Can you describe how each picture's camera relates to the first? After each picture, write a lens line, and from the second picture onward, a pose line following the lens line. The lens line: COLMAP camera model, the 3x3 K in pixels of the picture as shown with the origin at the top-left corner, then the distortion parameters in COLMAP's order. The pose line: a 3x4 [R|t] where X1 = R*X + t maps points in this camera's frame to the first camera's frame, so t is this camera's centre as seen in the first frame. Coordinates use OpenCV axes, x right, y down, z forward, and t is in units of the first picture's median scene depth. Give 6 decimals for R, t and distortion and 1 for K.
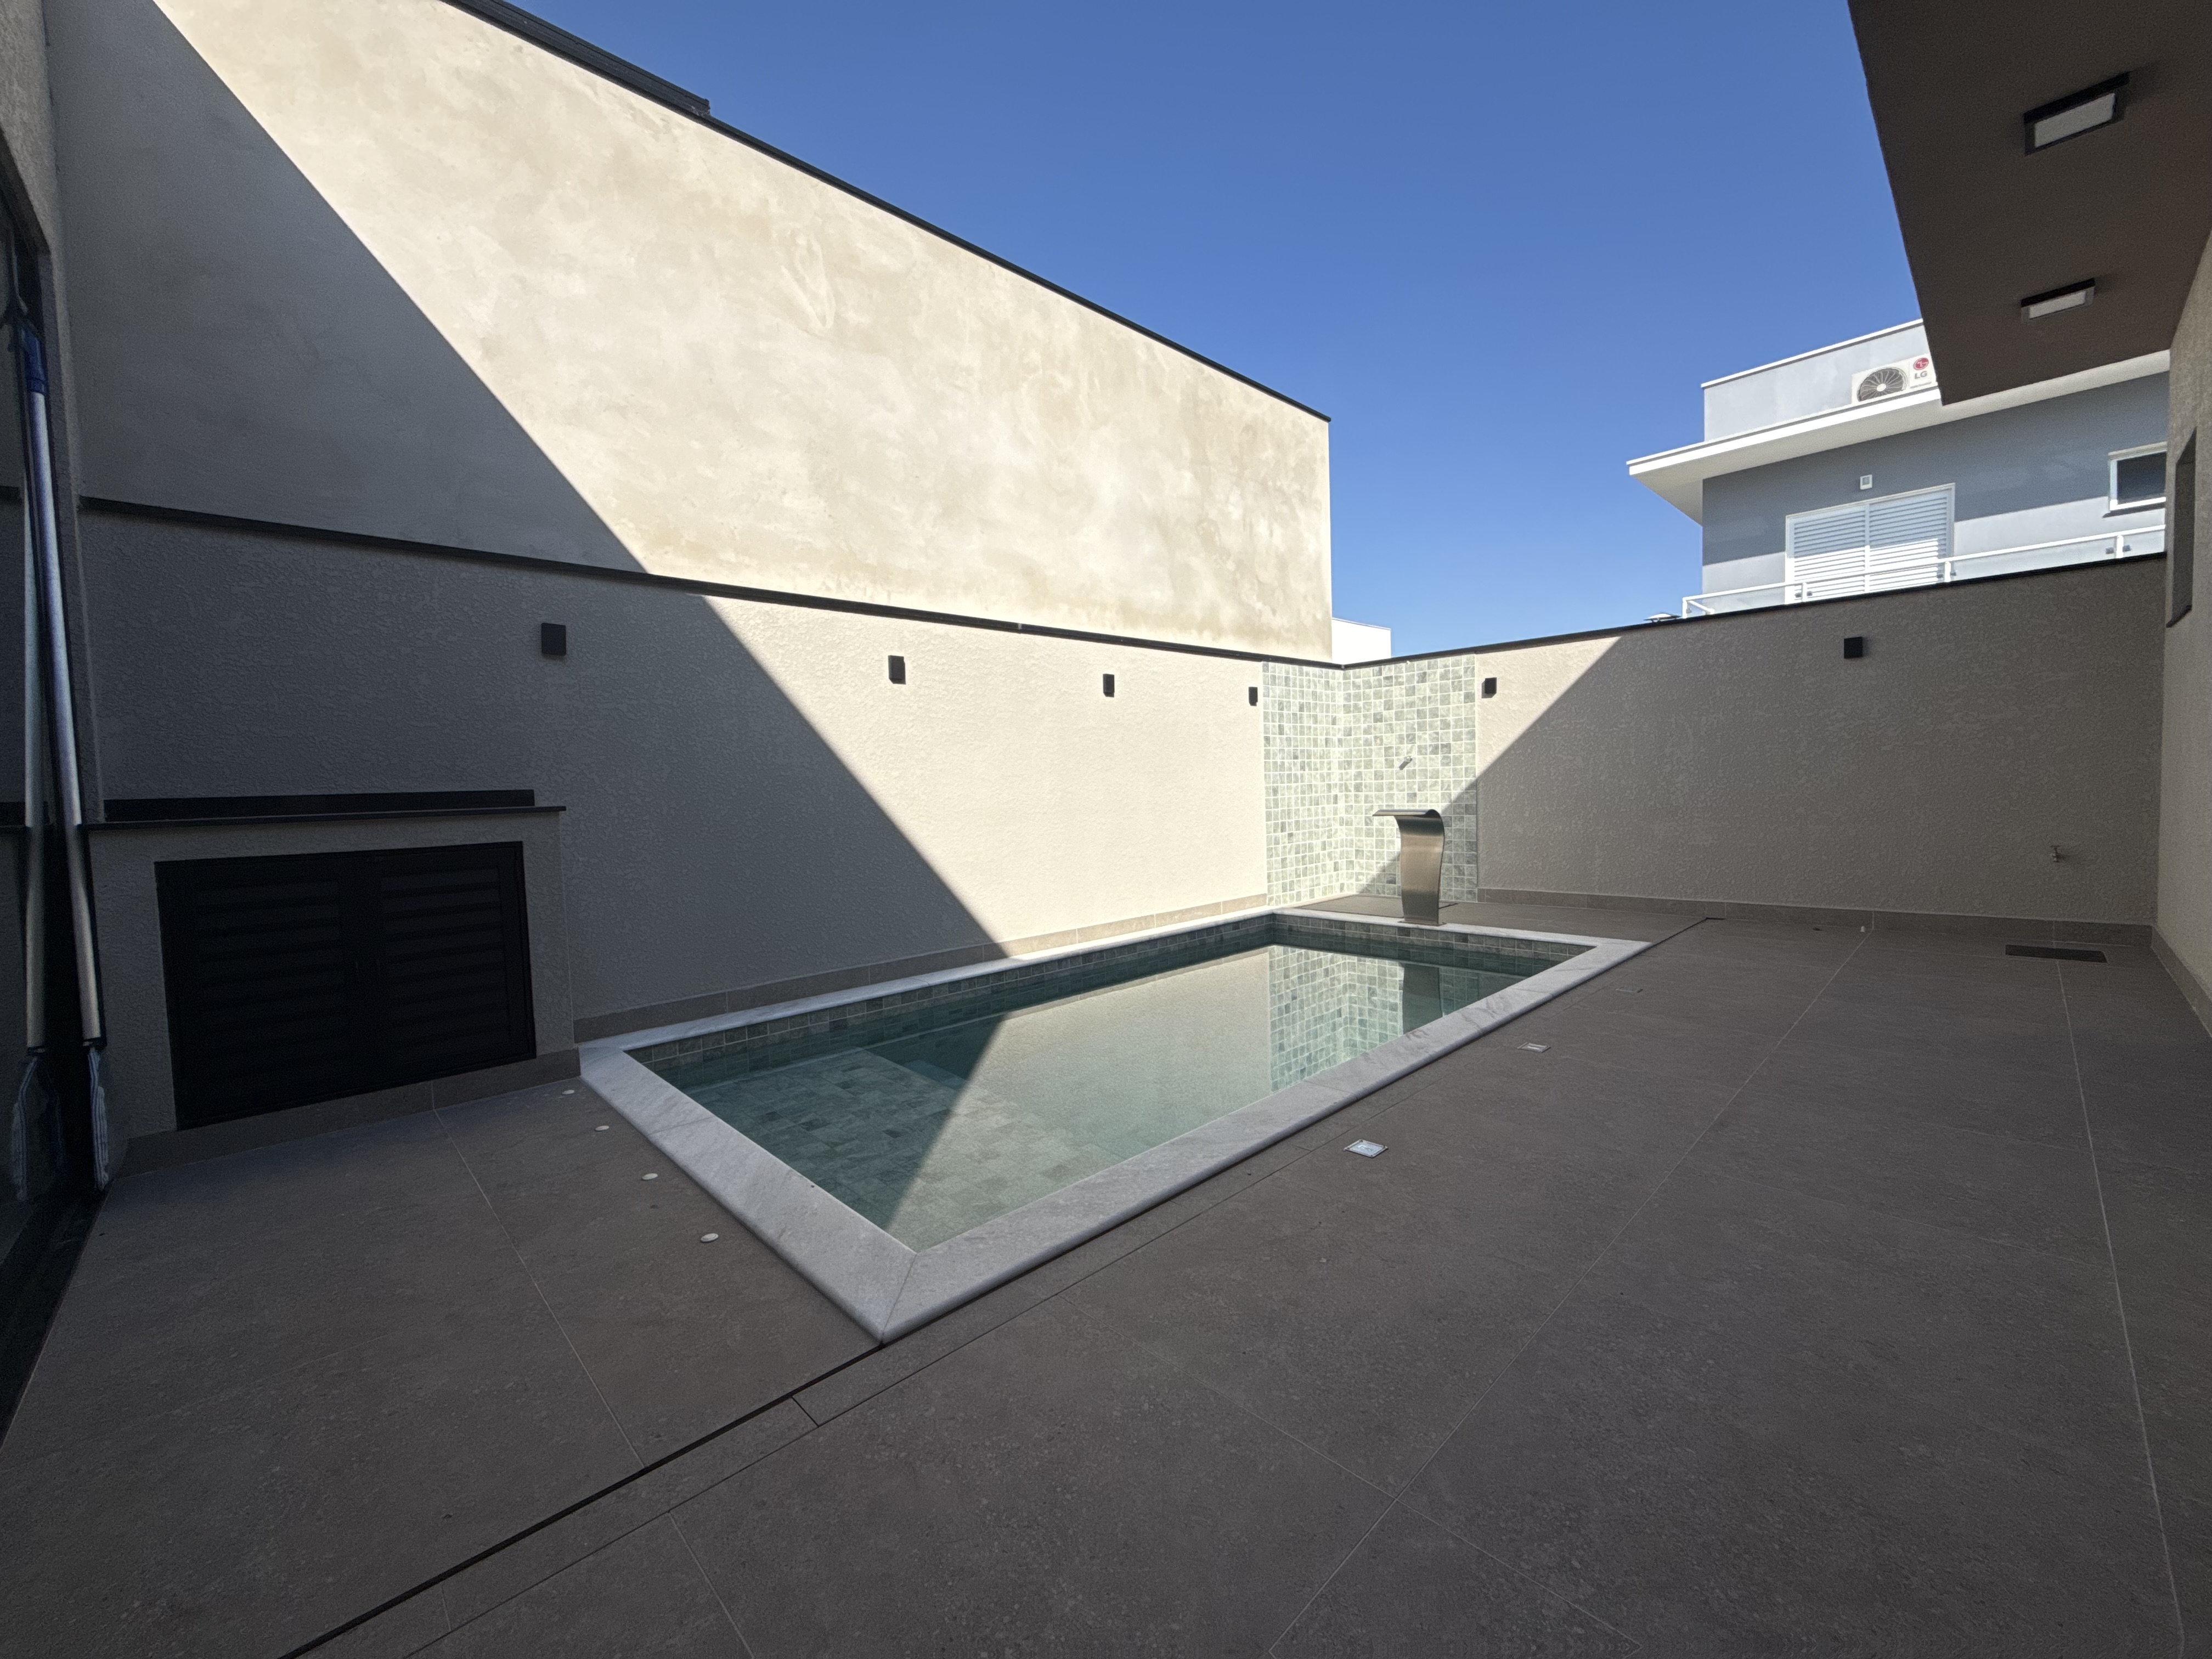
lens RADIAL K [[874.1, 0, 1105.0], [0, 874.1, 827.6], [0, 0, 1]] dist [0.000206, 0.000166]
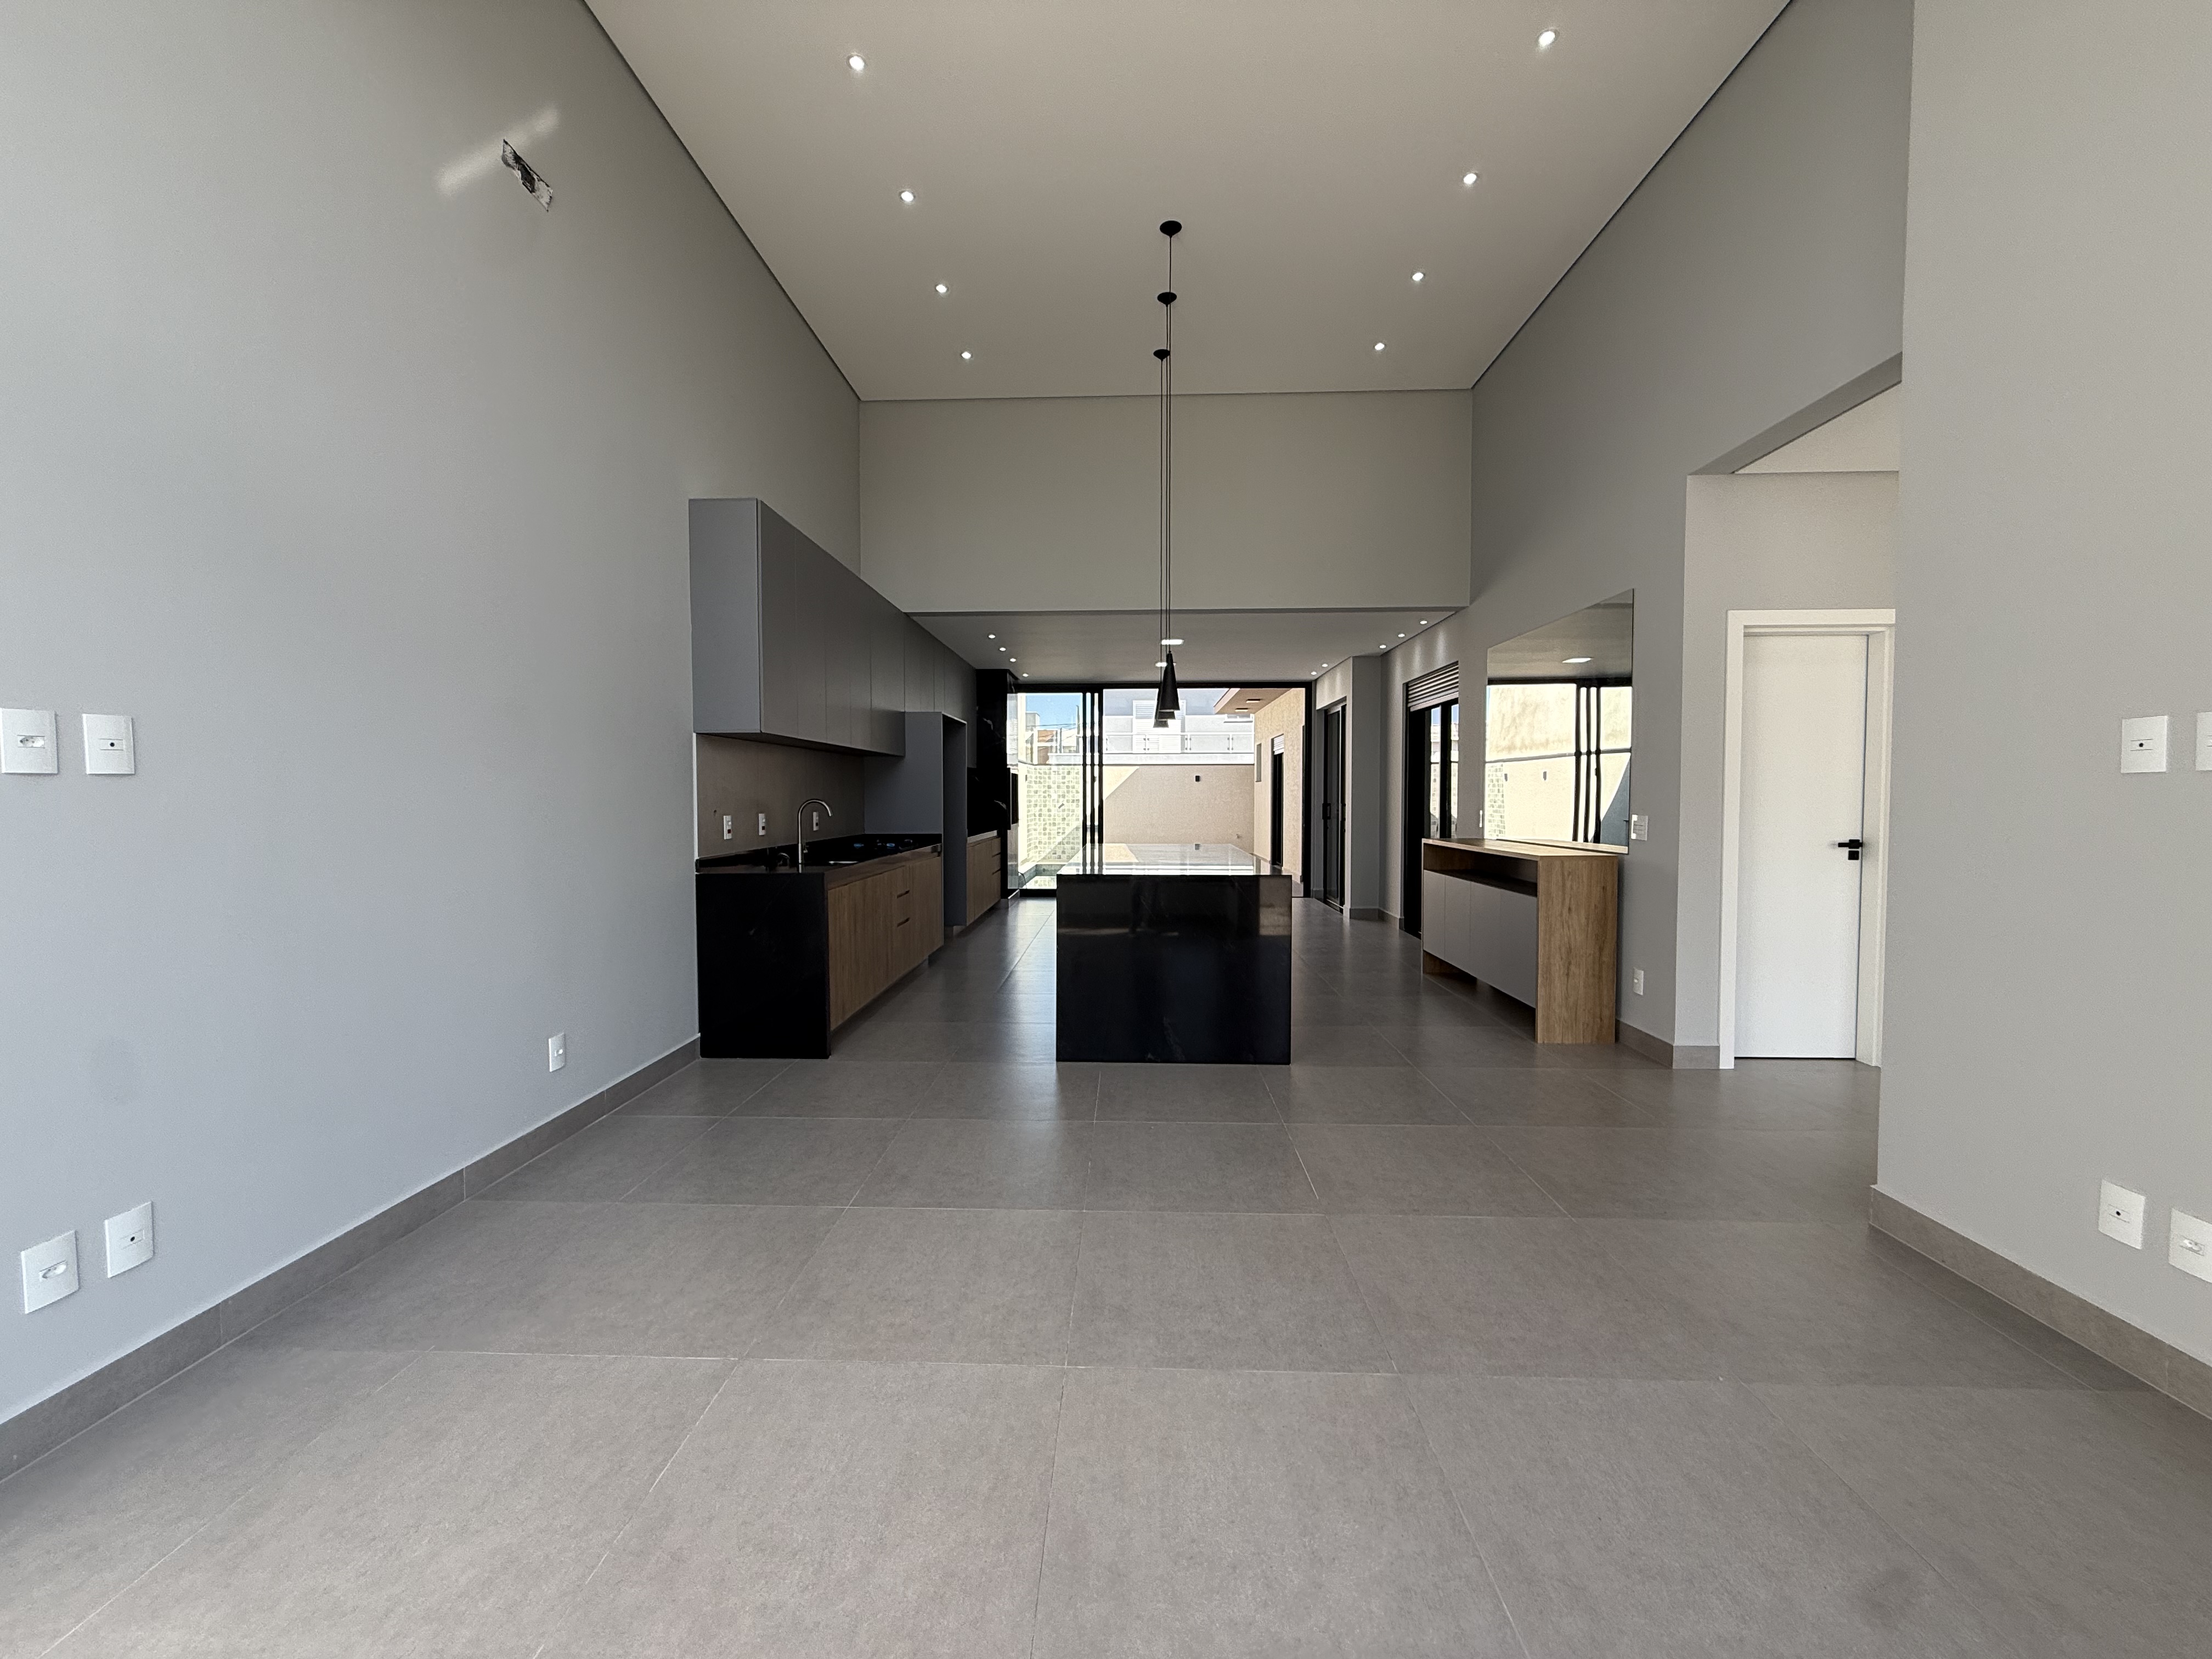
lens RADIAL K [[874.1, 0, 1105.0], [0, 874.1, 827.6], [0, 0, 1]] dist [0.000206, 0.000166]
pose [[0.715041, 0.007584, 0.699041, -1.449819], [0.011403, 0.999682, -0.022510, 0.050585], [-0.698989, 0.024067, 0.714727, -0.967601]]
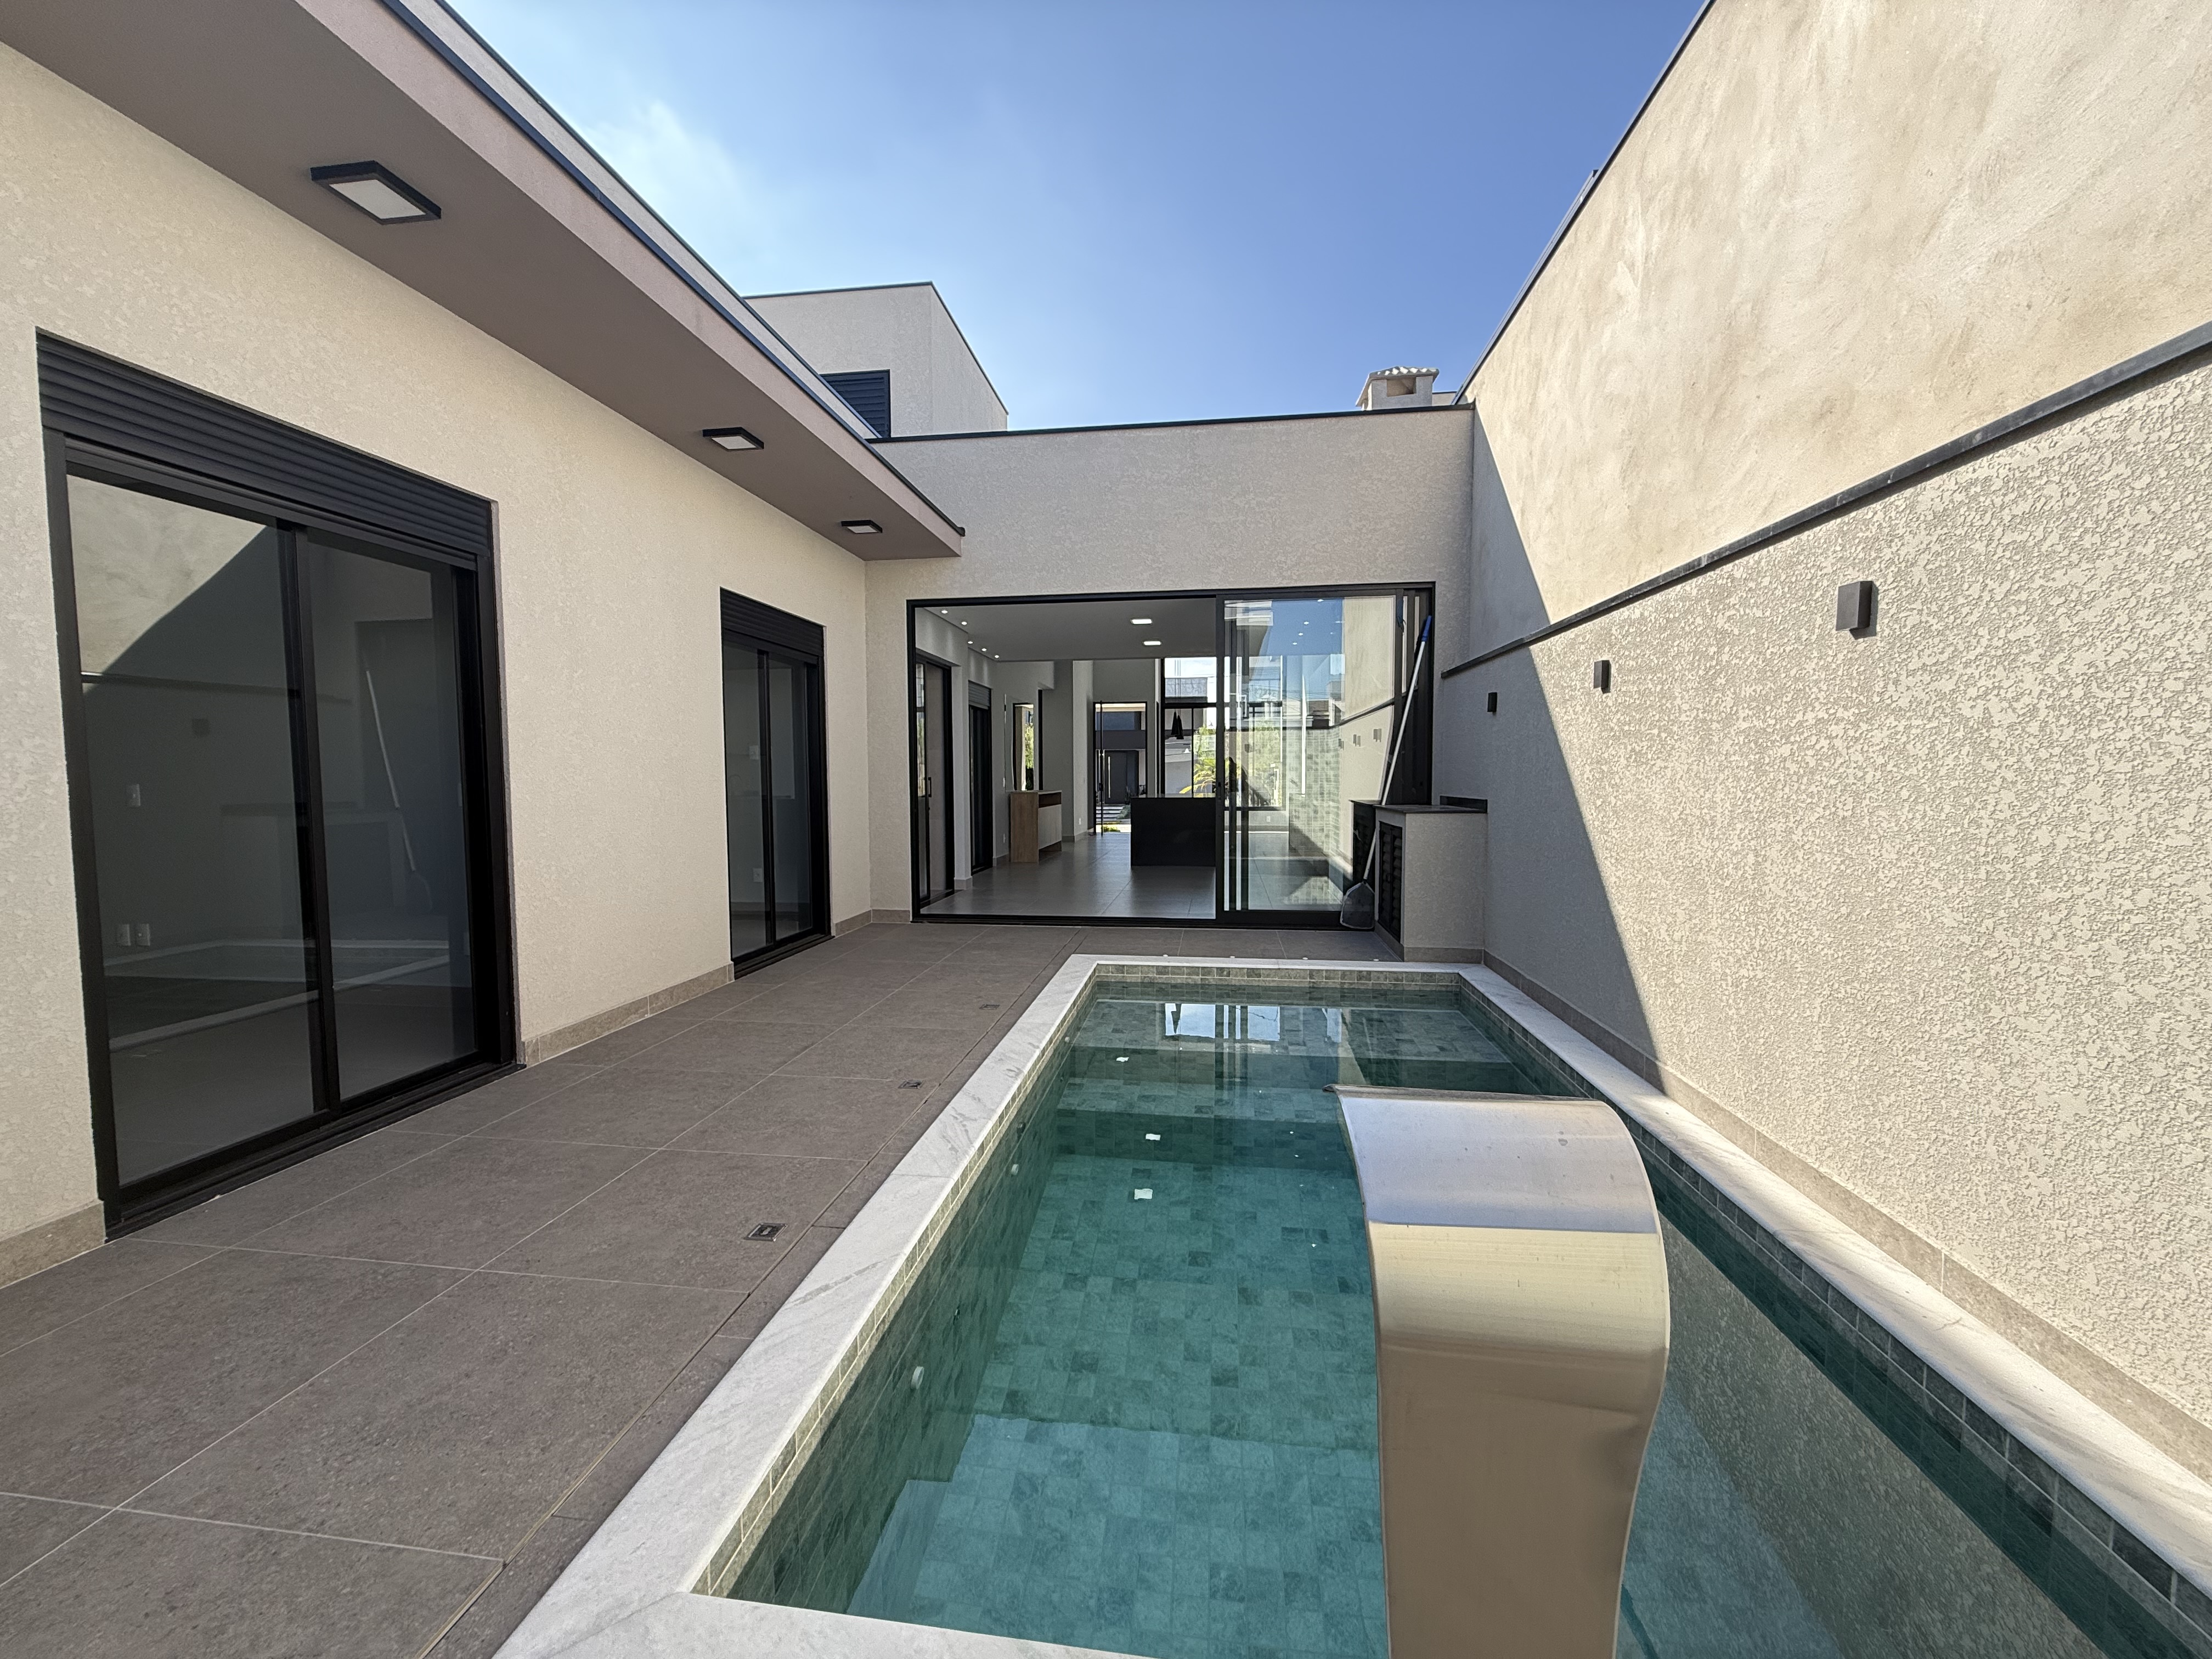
lens RADIAL K [[886.1, 0, 1101.2], [0, 886.1, 829.2], [0, 0, 1]] dist [0.000887, 0.000382]
pose [[-0.784256, 0.075411, -0.615837, 0.482282], [0.000675, 0.992689, 0.120697, -0.100268], [0.620437, 0.094241, -0.778574, 0.989583]]
